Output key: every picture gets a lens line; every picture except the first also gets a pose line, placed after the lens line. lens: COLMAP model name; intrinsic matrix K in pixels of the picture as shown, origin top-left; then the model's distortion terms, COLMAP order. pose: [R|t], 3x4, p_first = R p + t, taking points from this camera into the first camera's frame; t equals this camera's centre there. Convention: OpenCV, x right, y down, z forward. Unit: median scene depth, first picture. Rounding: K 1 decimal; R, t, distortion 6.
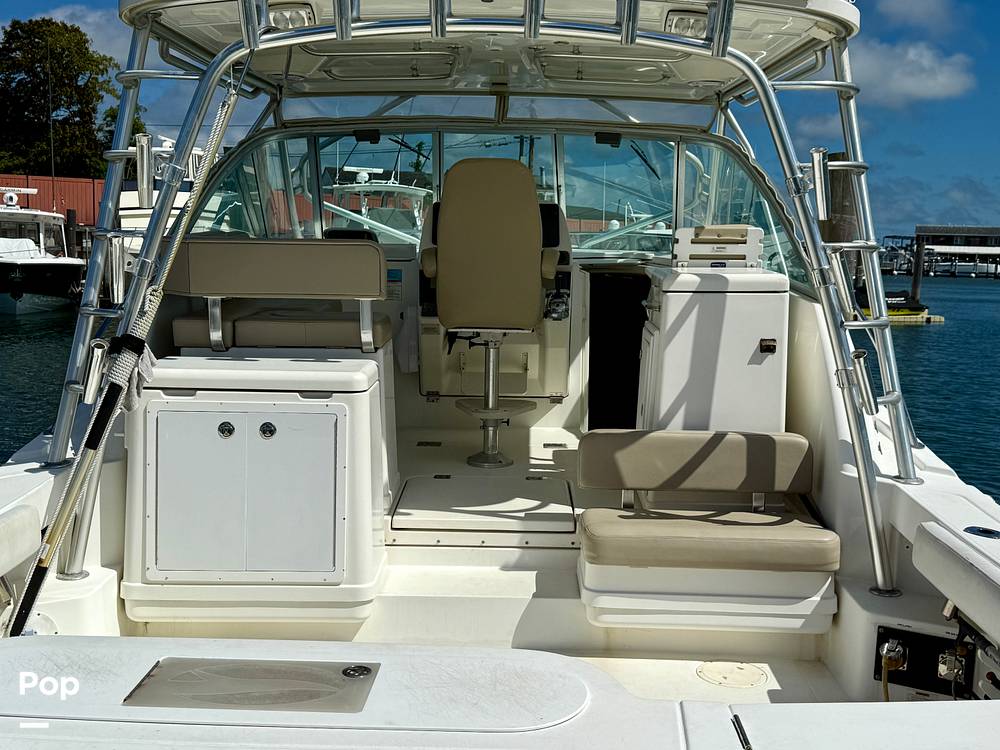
lens RADIAL K [[1242.9, 0, 500.0], [0, 1242.9, 375.0], [0, 0, 1]] dist [0.114368, -0.039161]
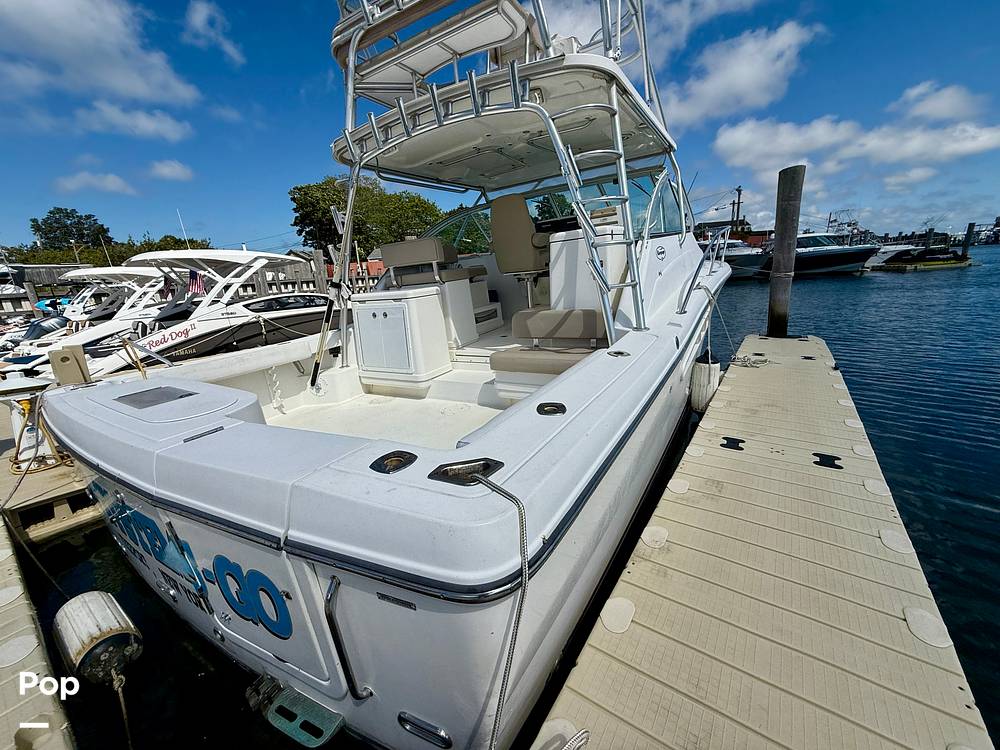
lens RADIAL K [[400.2, 0, 500.0], [0, 400.2, 375.0], [0, 0, 1]] dist [-0.000484, -0.000096]
pose [[0.850522, 0.040046, -0.524413, 0.404491], [0.042120, 0.988708, 0.143815, 0.050235], [0.524250, -0.144406, 0.839231, 0.347302]]
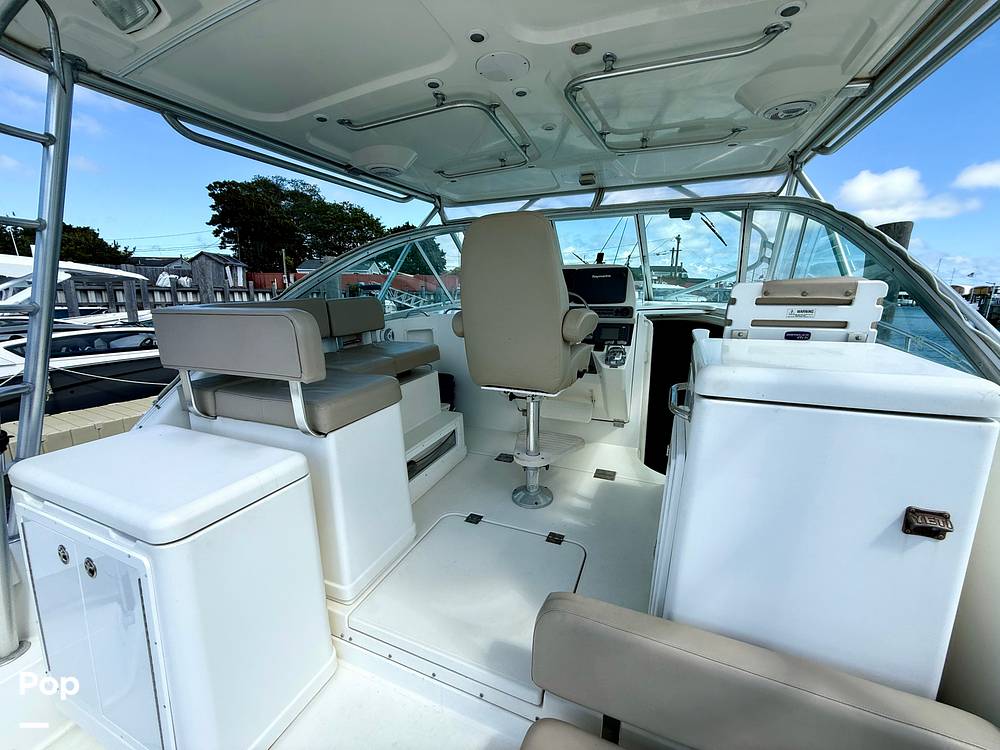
lens RADIAL K [[389.5, 0, 500.0], [0, 389.5, 375.0], [0, 0, 1]] dist [0.000381, -0.000089]
pose [[0.919507, 0.062218, -0.388119, 0.113028], [-0.025006, 0.994653, 0.100205, -0.088441], [0.392278, -0.082434, 0.916145, 0.771817]]
